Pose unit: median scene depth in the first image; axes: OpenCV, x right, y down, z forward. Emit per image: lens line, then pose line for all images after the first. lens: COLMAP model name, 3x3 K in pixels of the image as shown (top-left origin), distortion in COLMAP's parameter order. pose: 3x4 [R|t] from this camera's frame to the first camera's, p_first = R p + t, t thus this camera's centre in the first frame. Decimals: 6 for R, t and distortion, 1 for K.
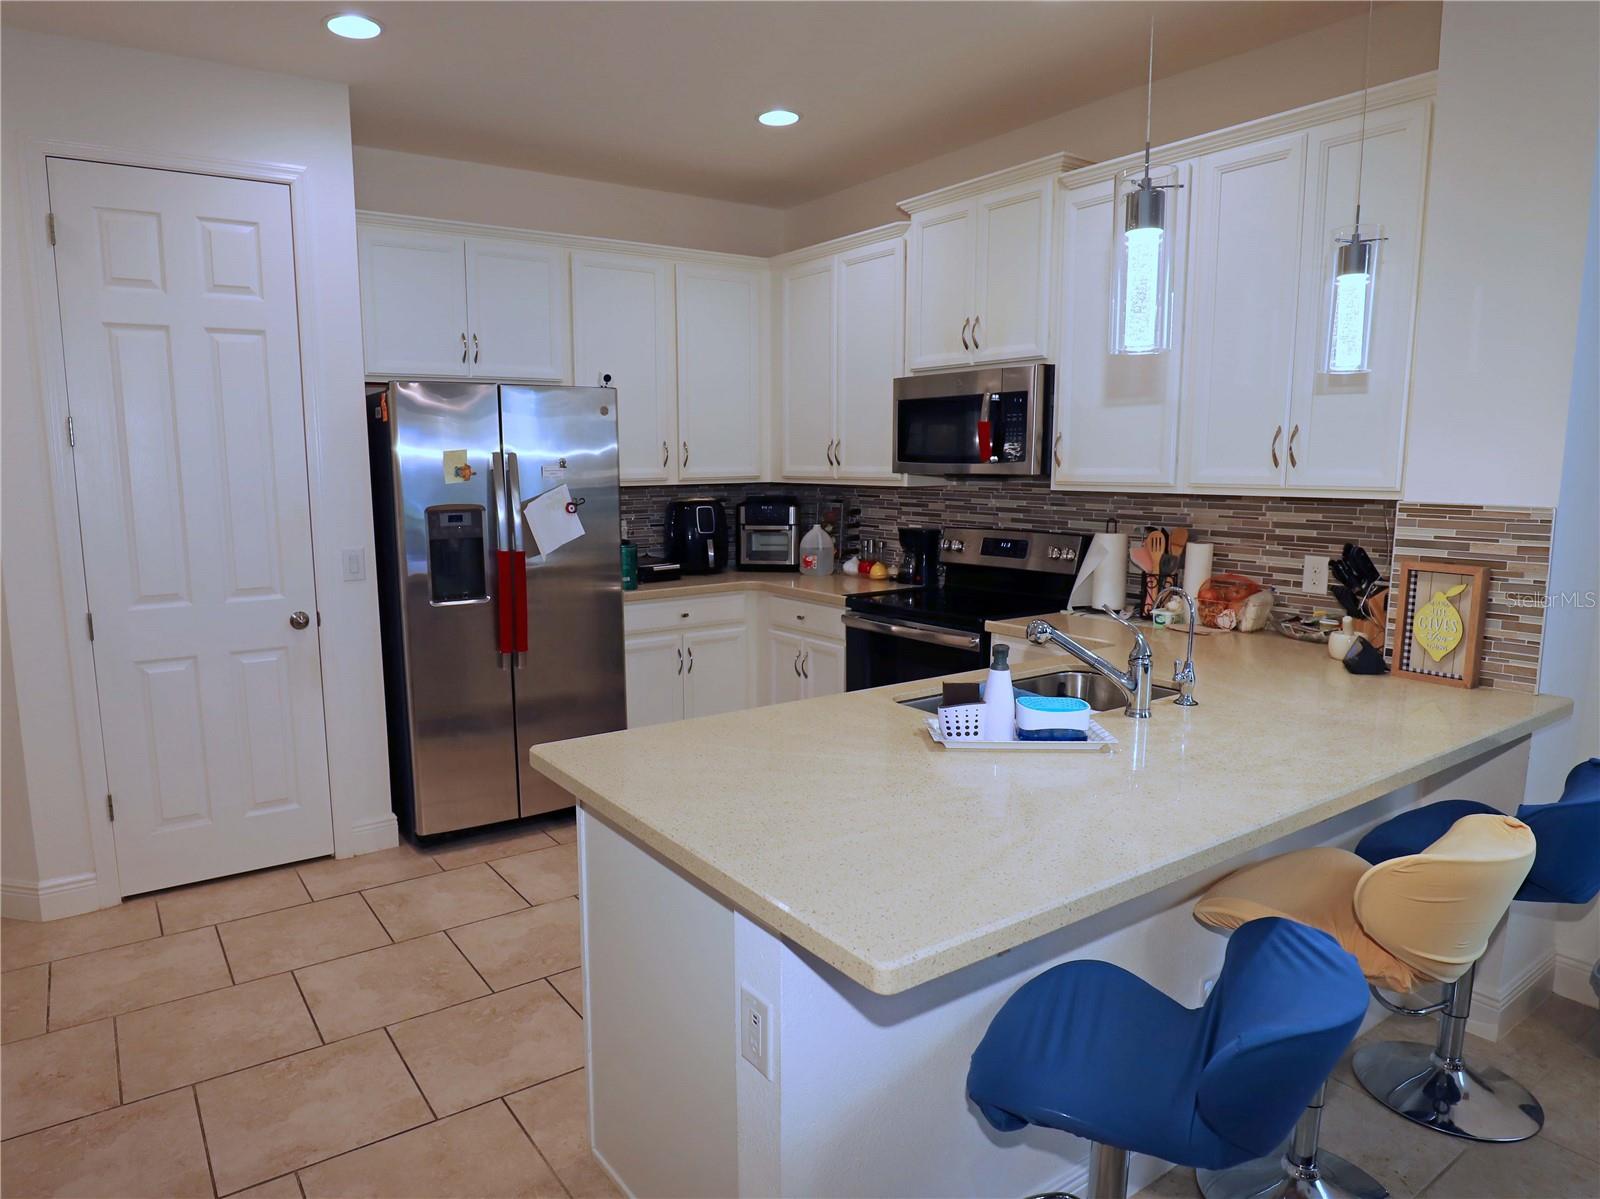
lens RADIAL K [[1011.2, 0, 800.0], [0, 1011.2, 599.5], [0, 0, 1]] dist [0.000503, -0.000273]
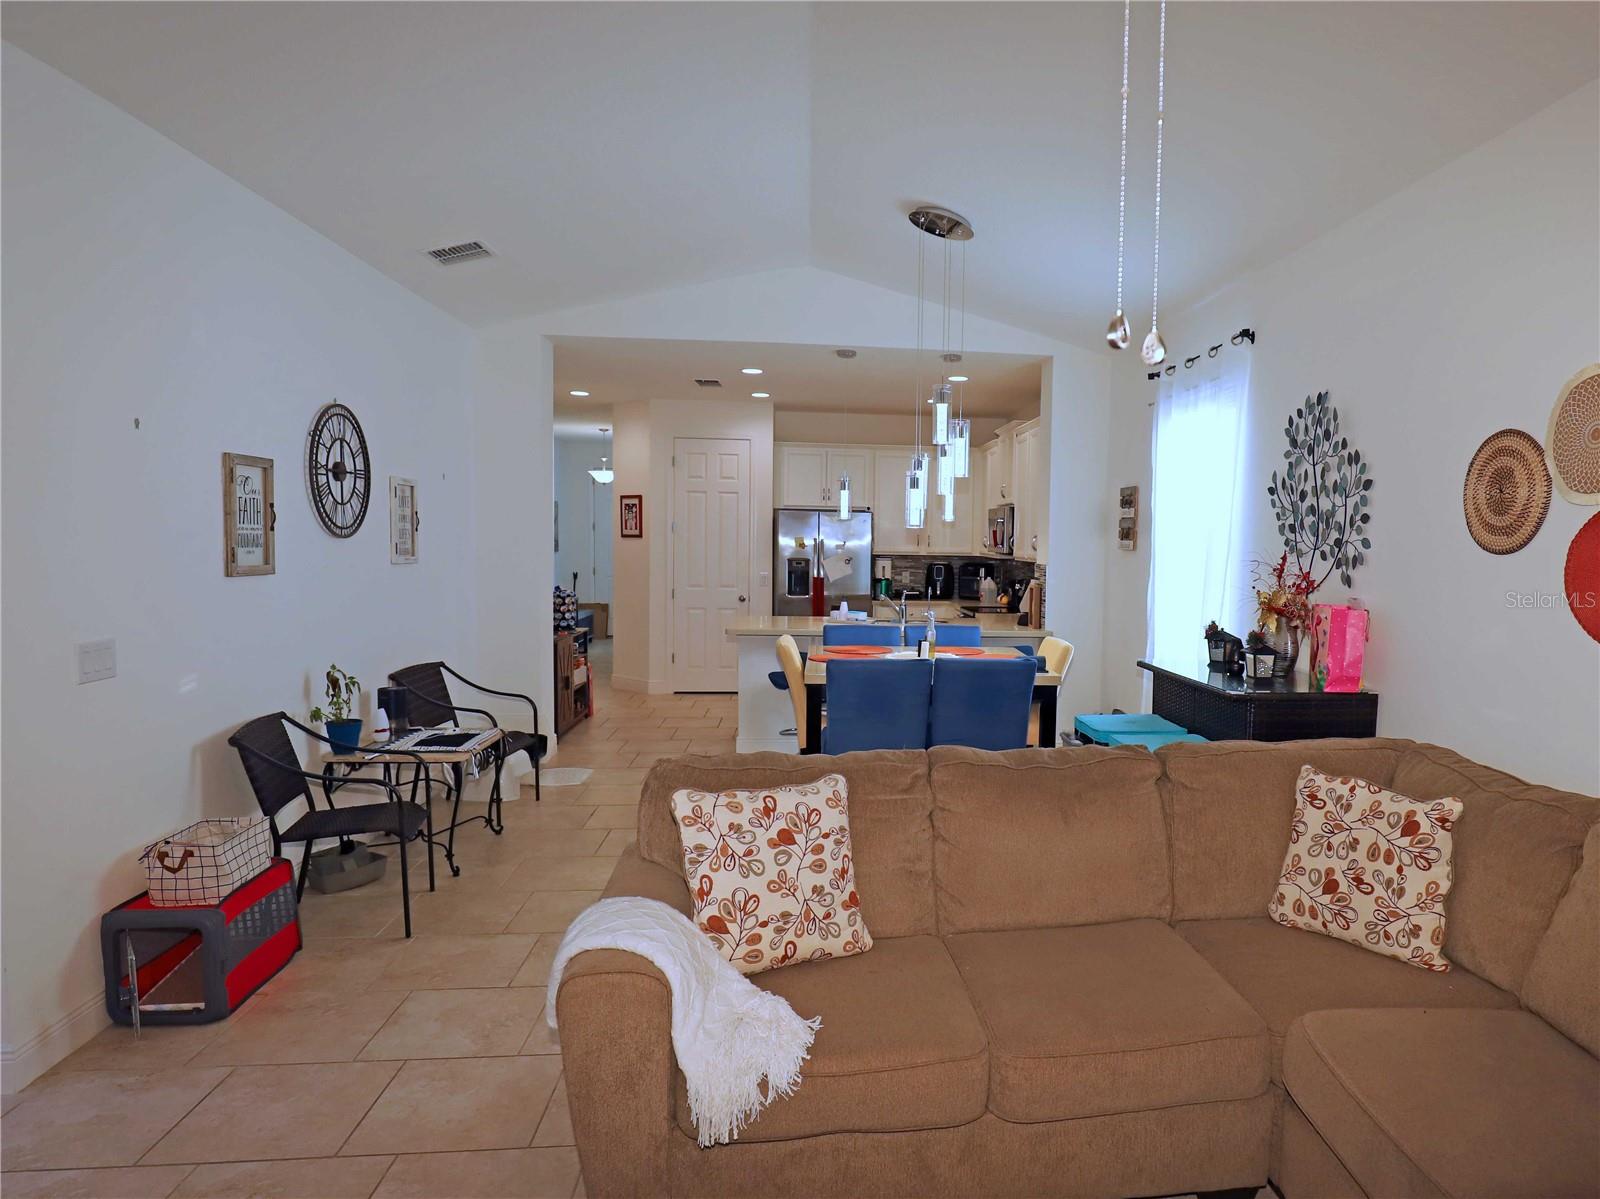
lens RADIAL K [[1011.2, 0, 800.0], [0, 1011.2, 599.5], [0, 0, 1]] dist [0.000503, -0.000273]
pose [[0.932427, 0.028130, -0.360263, 0.623591], [-0.056819, 0.995977, -0.069289, 0.195628], [0.356864, 0.085076, 0.930274, -1.483718]]
